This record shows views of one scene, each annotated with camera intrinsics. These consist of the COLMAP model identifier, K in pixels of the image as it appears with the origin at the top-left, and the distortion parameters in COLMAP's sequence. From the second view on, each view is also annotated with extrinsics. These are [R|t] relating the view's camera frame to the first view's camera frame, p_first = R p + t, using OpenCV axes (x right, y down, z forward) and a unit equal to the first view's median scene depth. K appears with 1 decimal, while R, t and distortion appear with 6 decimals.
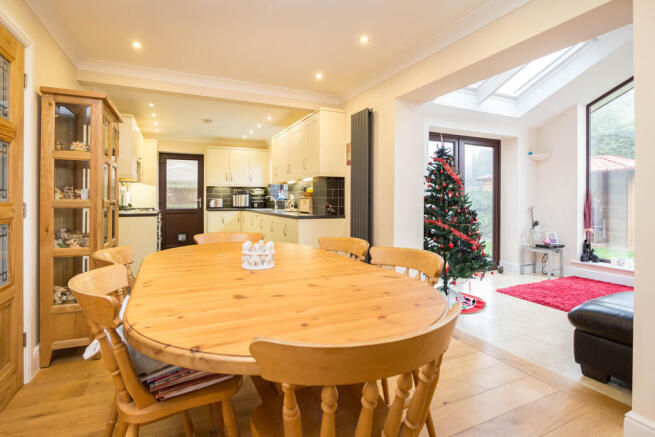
lens RADIAL K [[325.9, 0, 328.2], [0, 325.9, 202.7], [0, 0, 1]] dist [-0.005896, -0.001029]
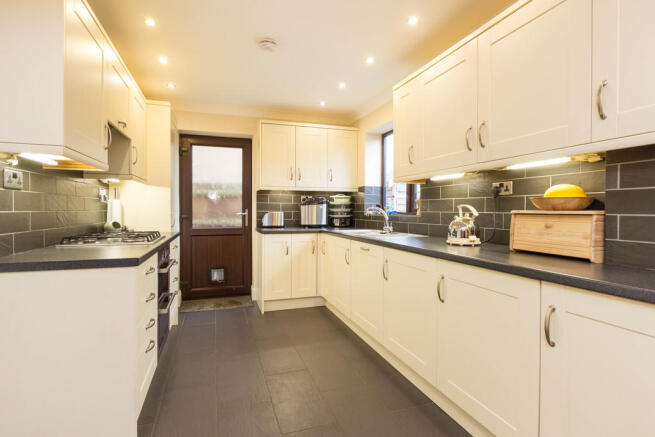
lens RADIAL K [[325.9, 0, 329.8], [0, 325.9, 215.0], [0, 0, 1]] dist [-0.005896, -0.001029]
pose [[0.994030, 0.003226, -0.109057, -0.175943], [-0.002543, 0.999976, 0.006404, -0.009868], [0.109075, -0.006088, 0.994015, 0.422734]]
